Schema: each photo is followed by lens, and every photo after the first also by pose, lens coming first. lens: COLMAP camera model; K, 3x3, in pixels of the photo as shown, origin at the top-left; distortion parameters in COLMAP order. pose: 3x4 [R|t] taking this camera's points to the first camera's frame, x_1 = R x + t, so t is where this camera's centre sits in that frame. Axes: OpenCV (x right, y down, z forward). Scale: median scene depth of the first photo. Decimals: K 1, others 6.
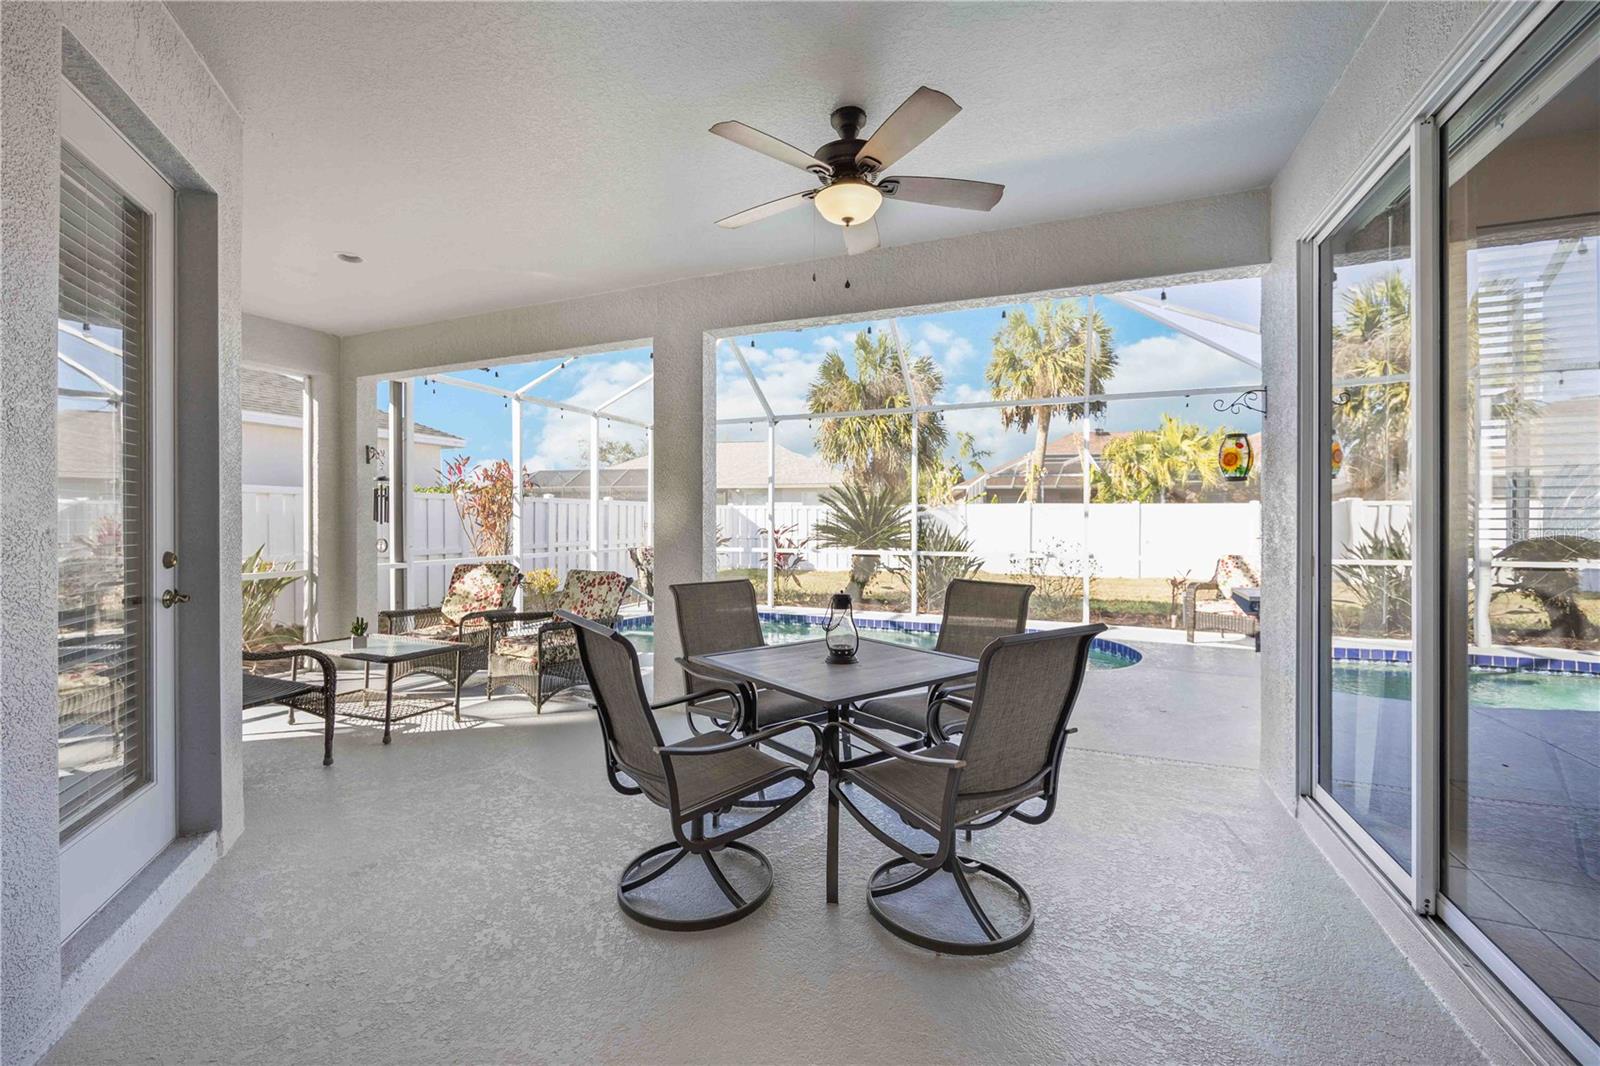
lens RADIAL K [[648.6, 0, 789.9], [0, 648.6, 522.6], [0, 0, 1]] dist [-0.001922, -0.000772]
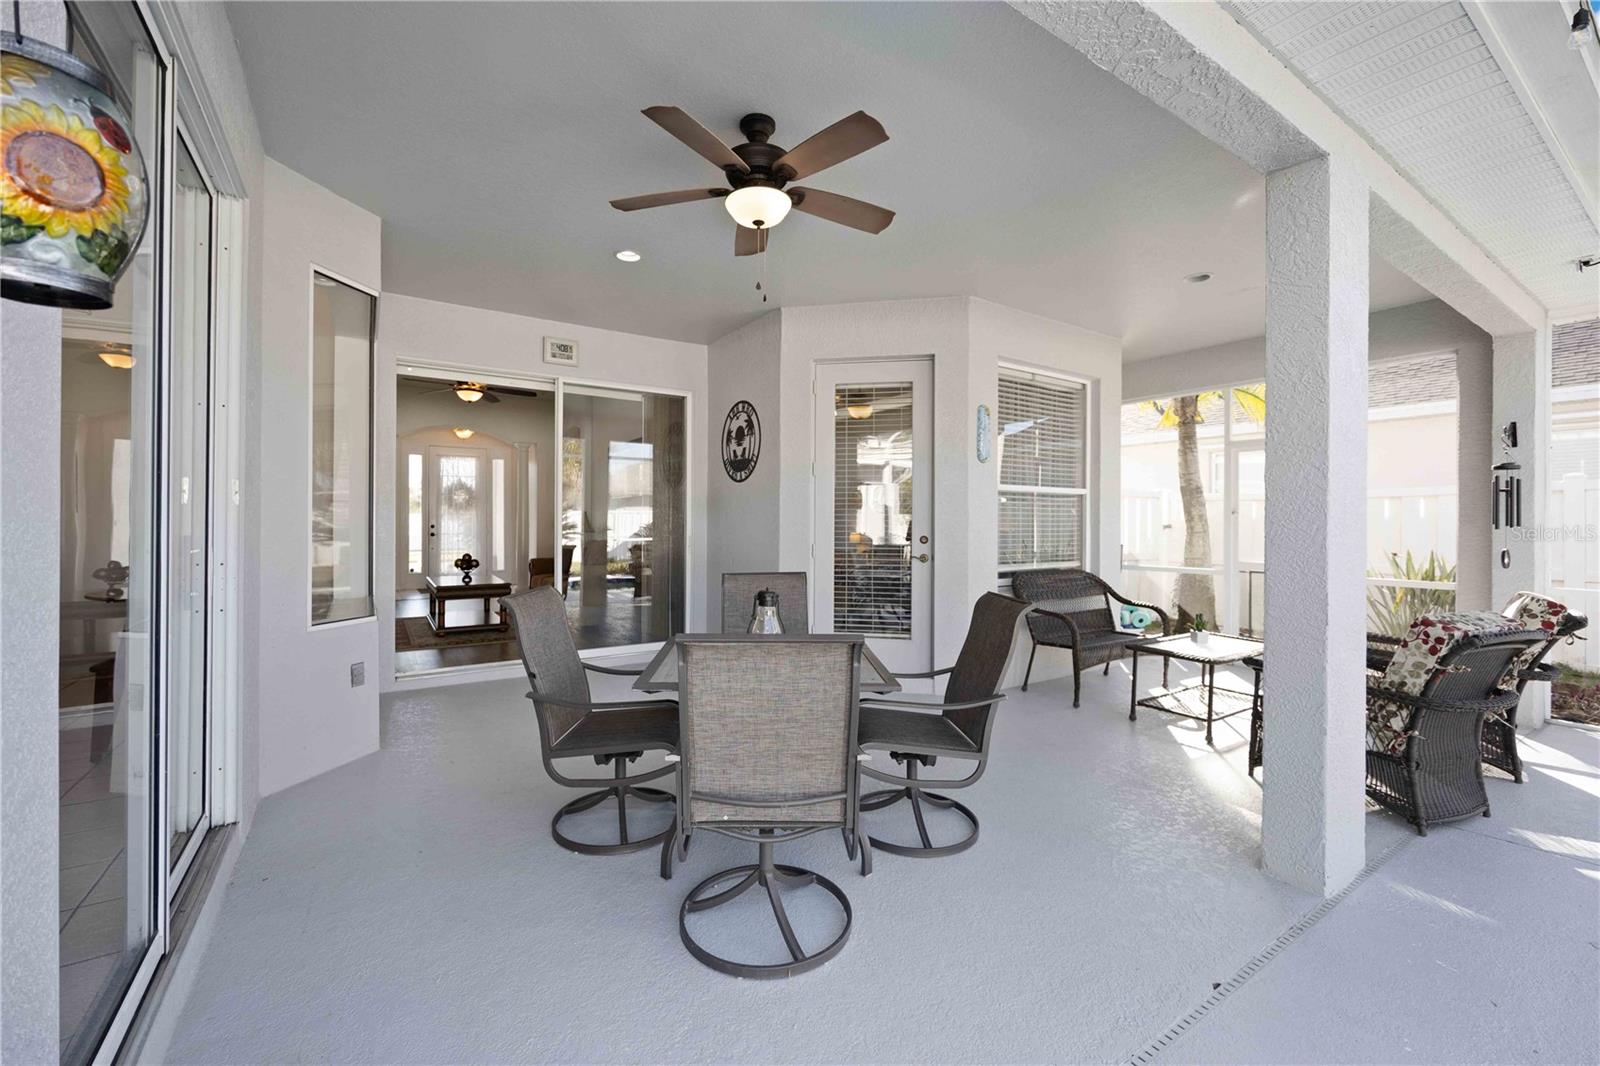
lens RADIAL K [[648.6, 0, 789.9], [0, 648.6, 522.6], [0, 0, 1]] dist [-0.001922, -0.000772]
pose [[-0.565209, -0.003190, -0.824942, 0.315405], [-0.009307, 0.999954, 0.002509, 0.000050], [0.824895, 0.009096, -0.565212, 0.561666]]
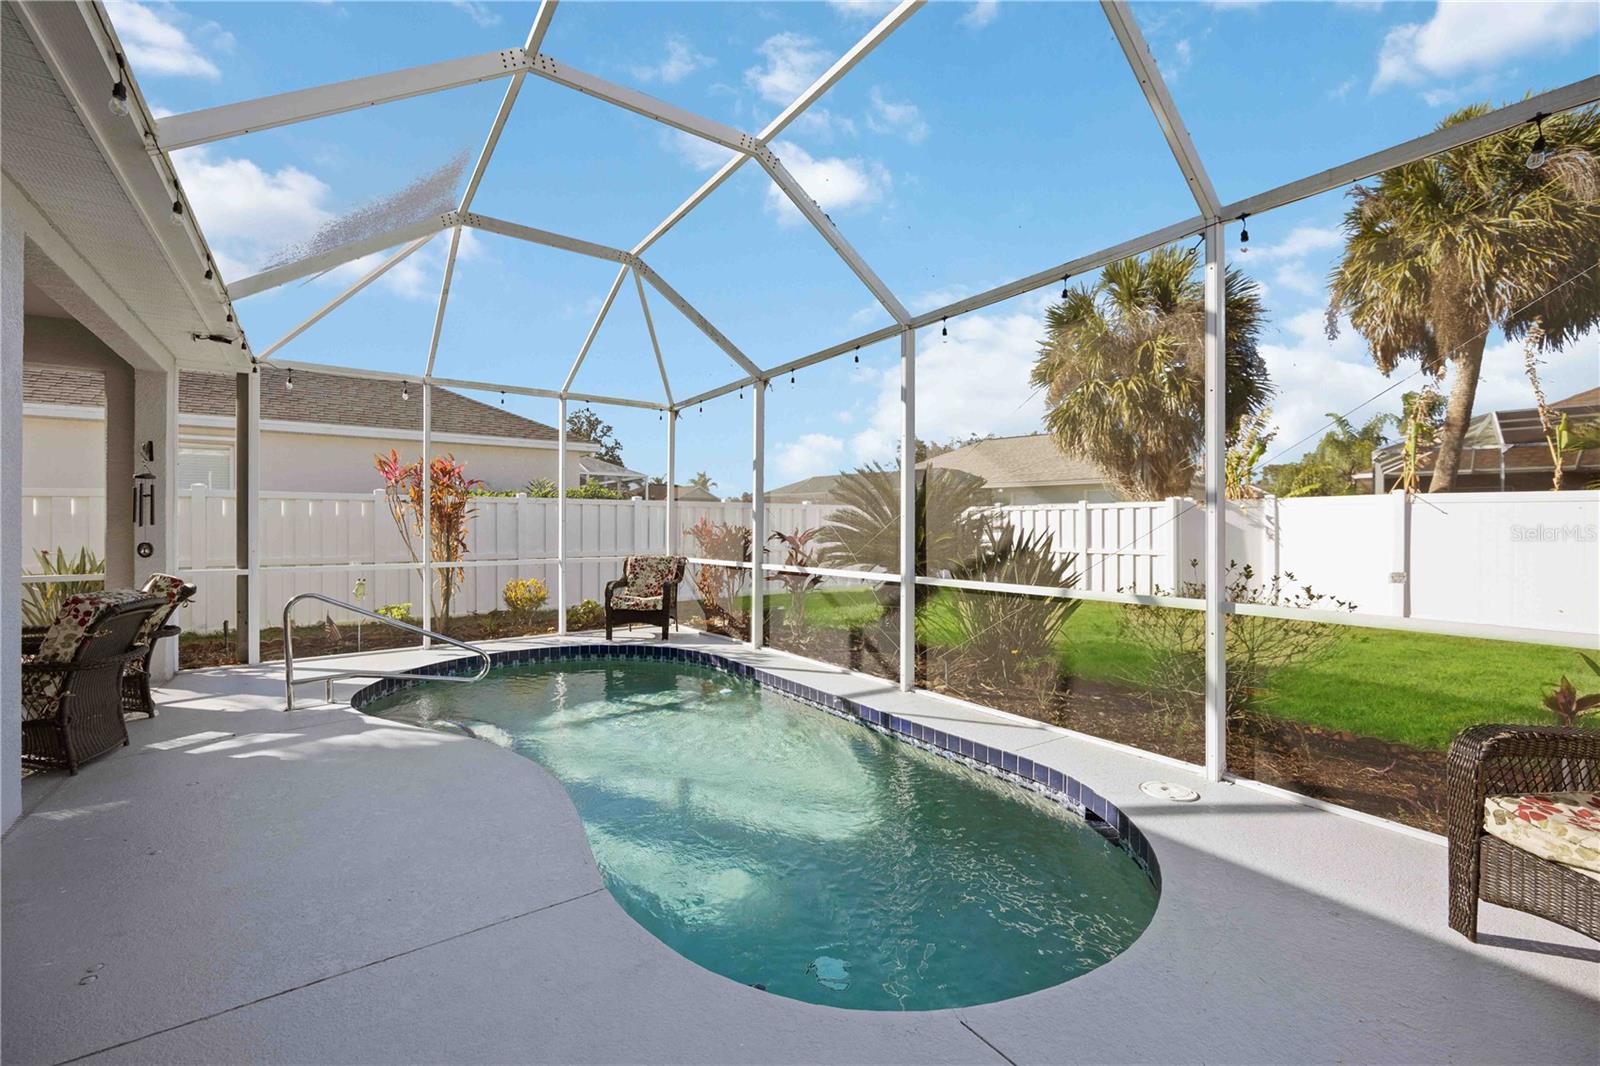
lens RADIAL K [[648.6, 0, 789.9], [0, 648.6, 522.6], [0, 0, 1]] dist [-0.001922, -0.000772]
pose [[0.846523, -0.004235, -0.532335, 0.466323], [-0.000474, 0.999962, -0.008707, 0.003164], [0.532352, 0.007623, 0.846489, 0.536179]]
